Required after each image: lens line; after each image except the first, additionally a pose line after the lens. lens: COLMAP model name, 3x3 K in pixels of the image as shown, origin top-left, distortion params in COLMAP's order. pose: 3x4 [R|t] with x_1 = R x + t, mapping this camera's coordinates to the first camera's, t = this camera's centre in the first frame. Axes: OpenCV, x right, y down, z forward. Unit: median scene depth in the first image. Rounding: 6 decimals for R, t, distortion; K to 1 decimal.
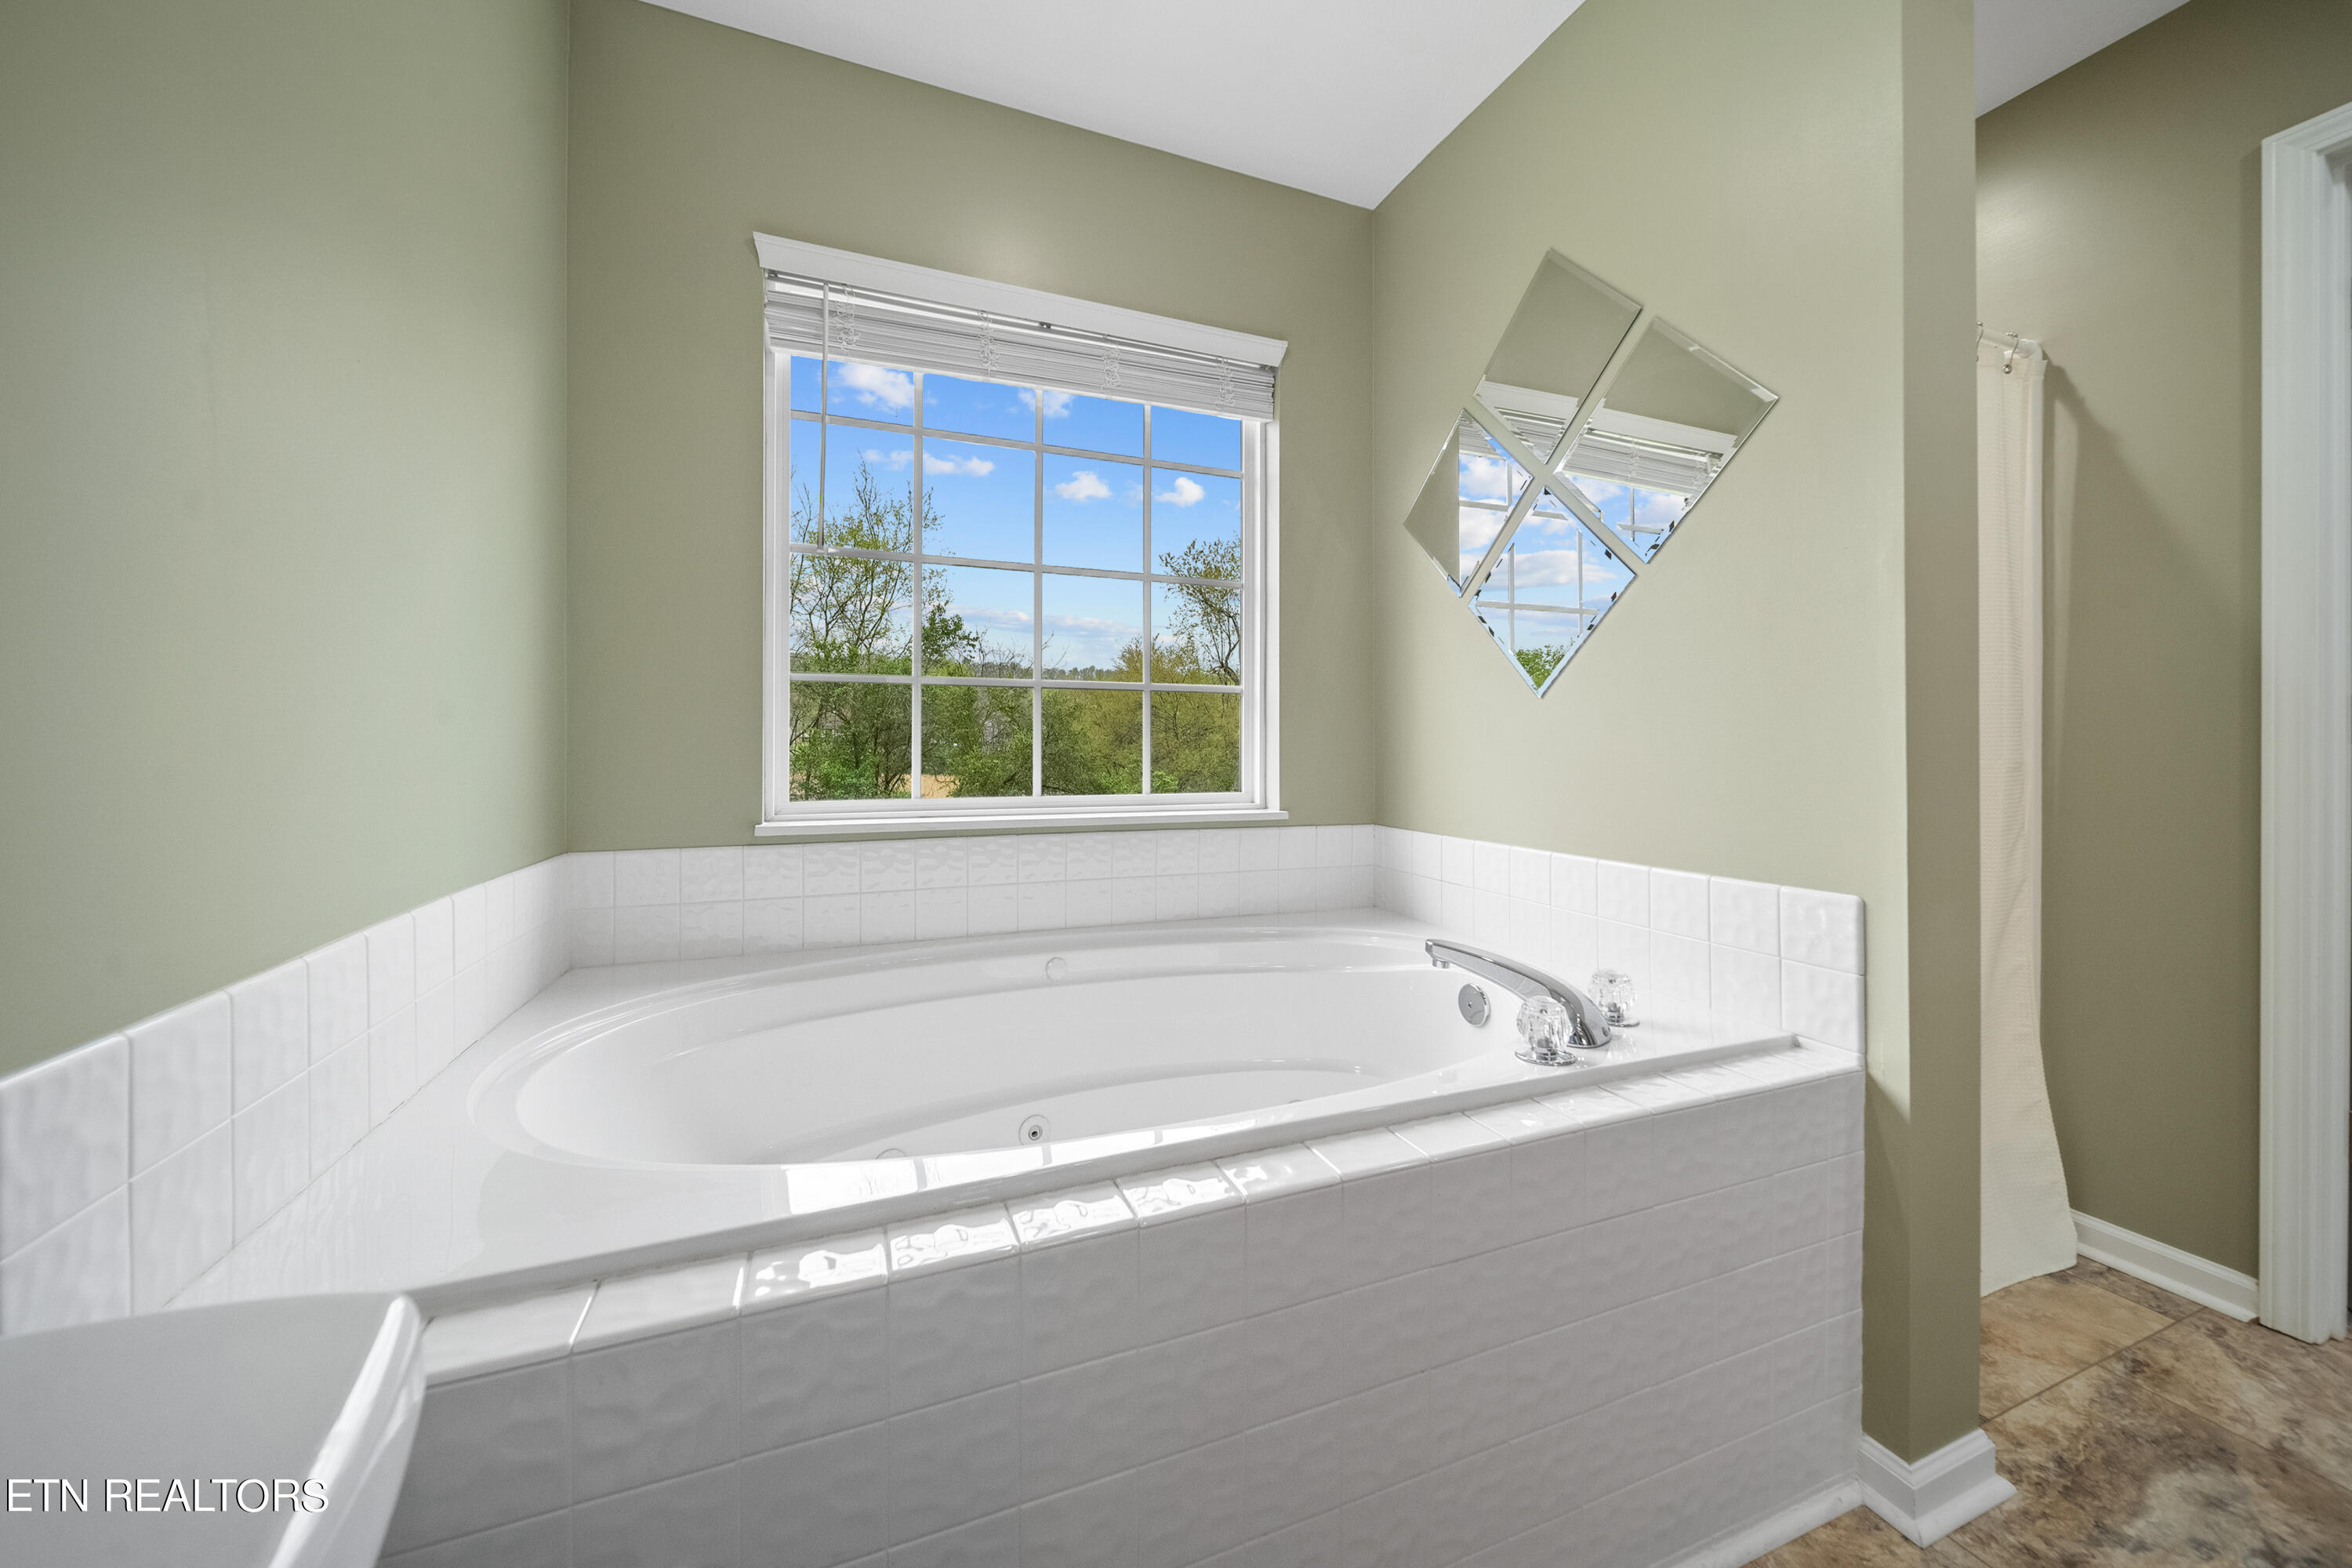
lens RADIAL K [[836.3, 0, 1182.6], [0, 836.3, 765.8], [0, 0, 1]] dist [-0.001962, -0.000387]
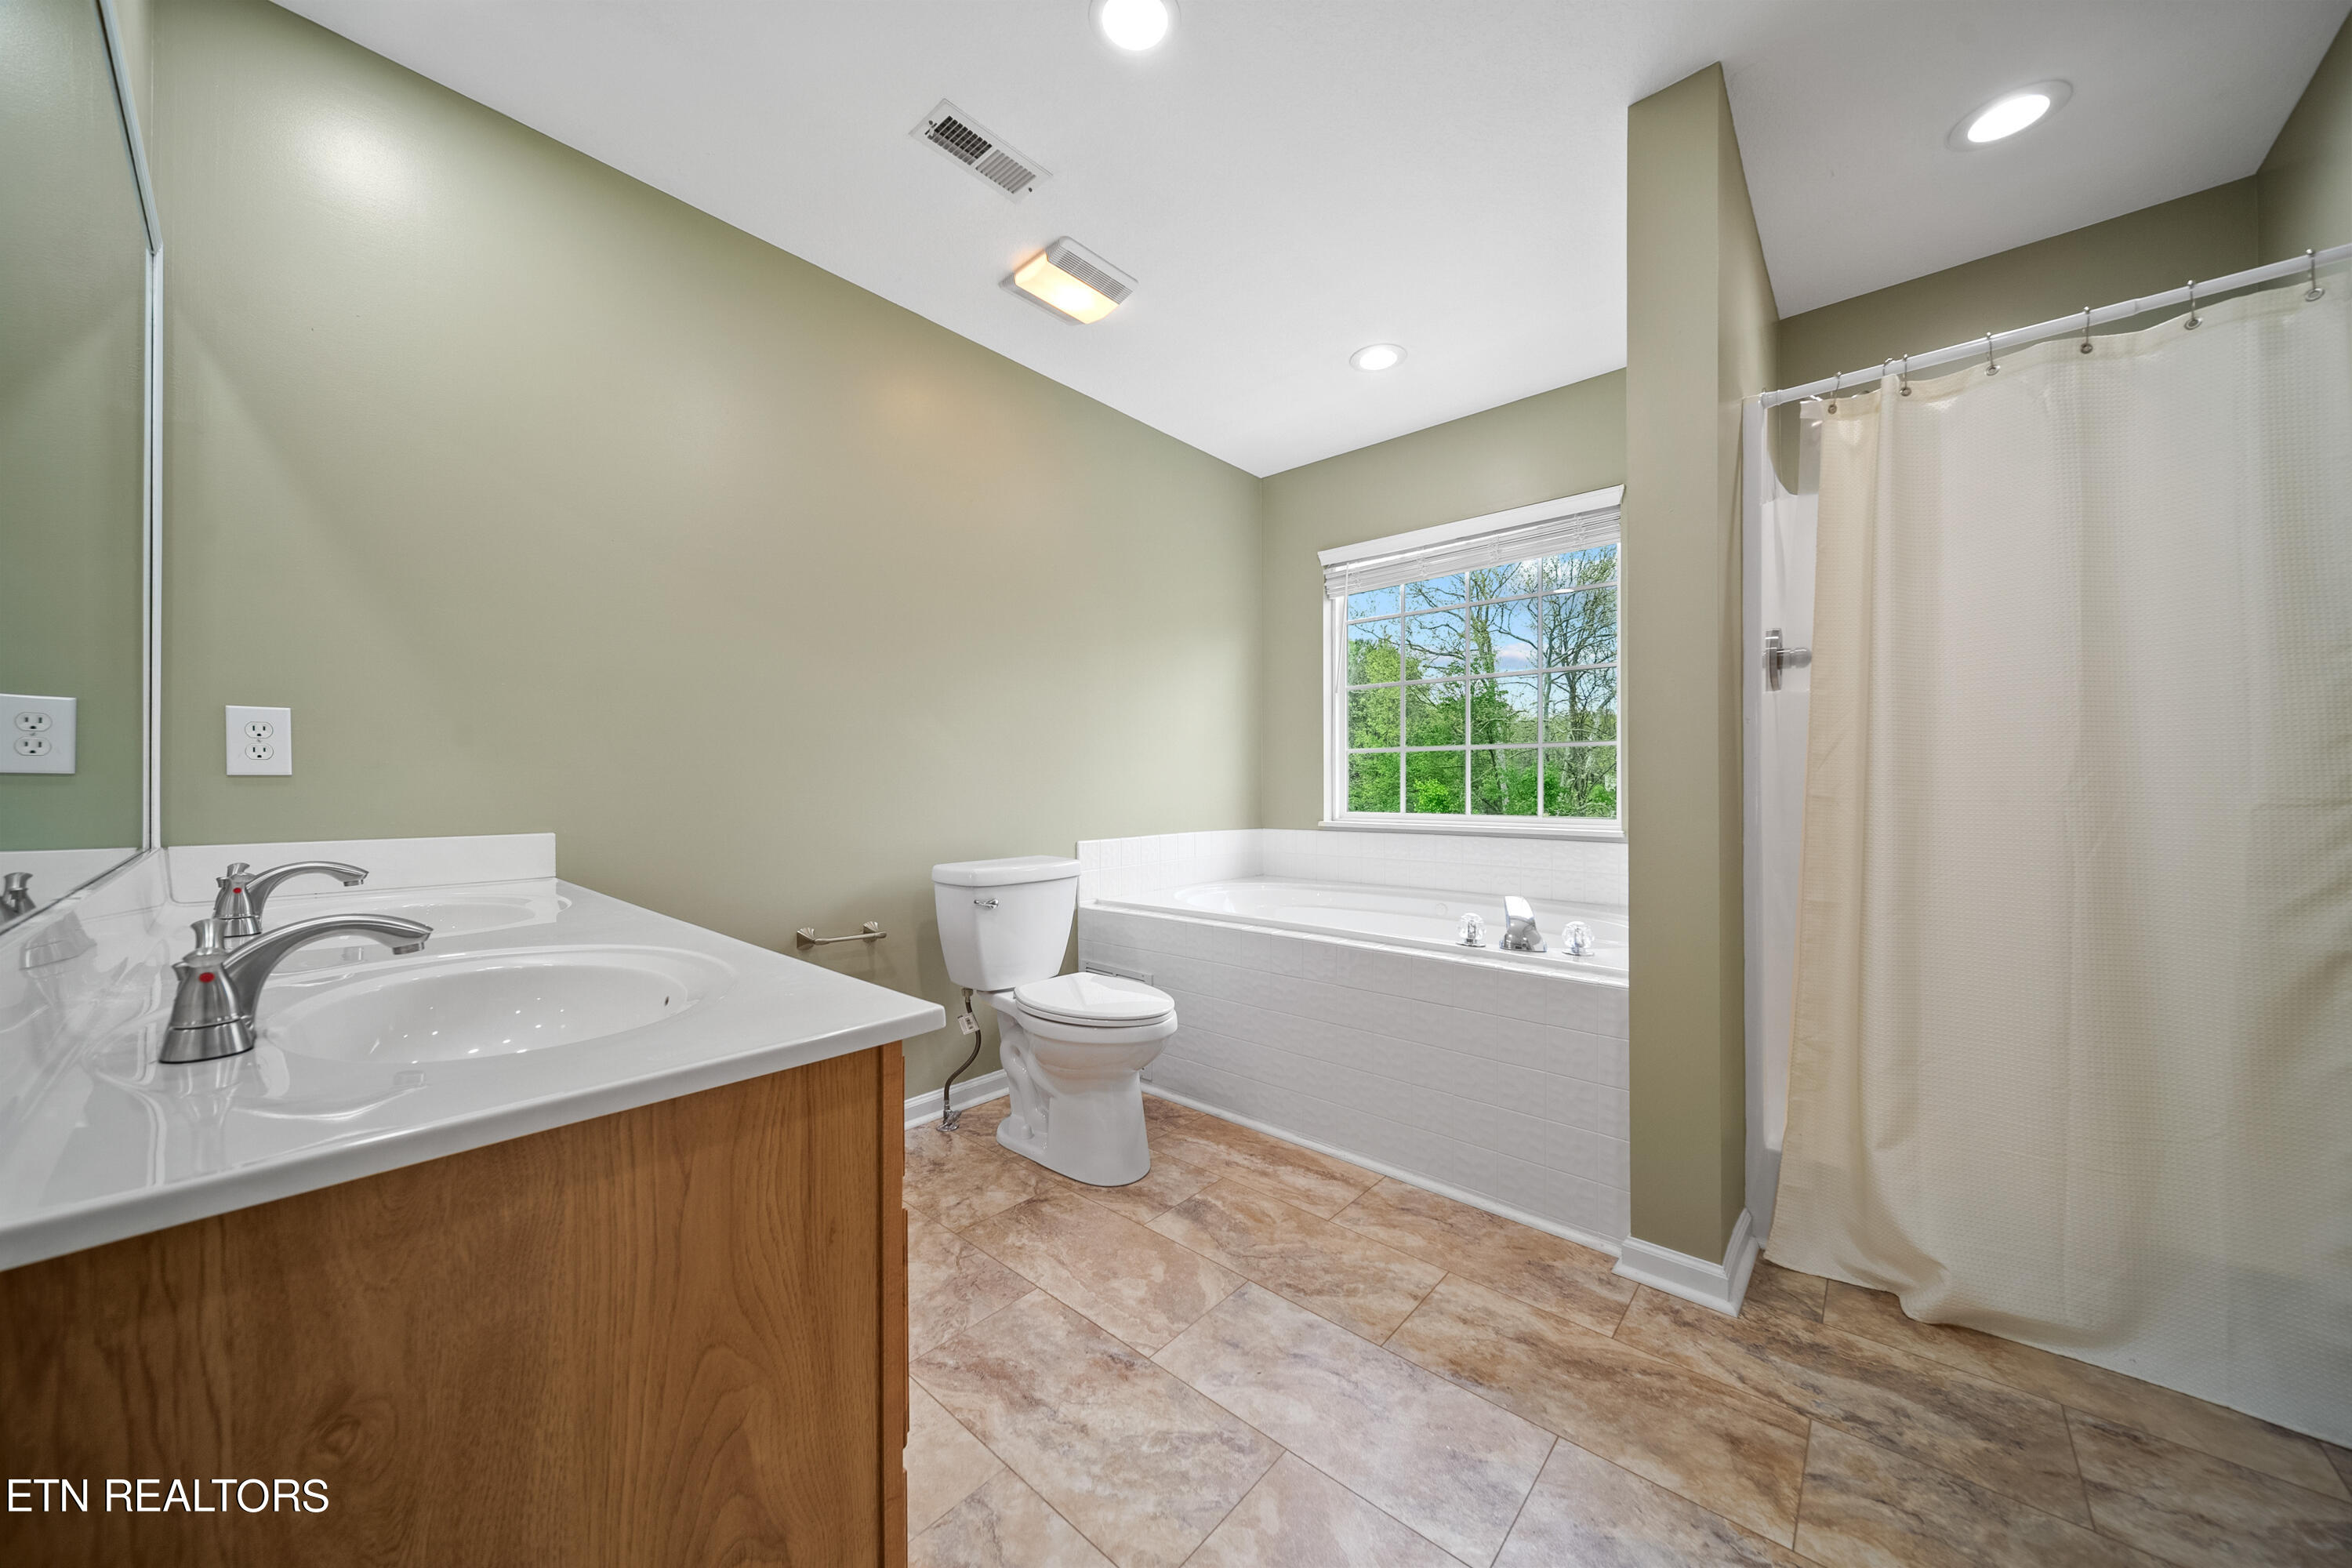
lens RADIAL K [[816.0, 0, 1172.2], [0, 816.0, 784.2], [0, 0, 1]] dist [-0.001418, -0.000668]
pose [[0.464685, -0.001908, -0.885474, 1.250360], [-0.008145, 0.999946, -0.006429, -0.009008], [0.885438, 0.010200, 0.464645, -0.346487]]
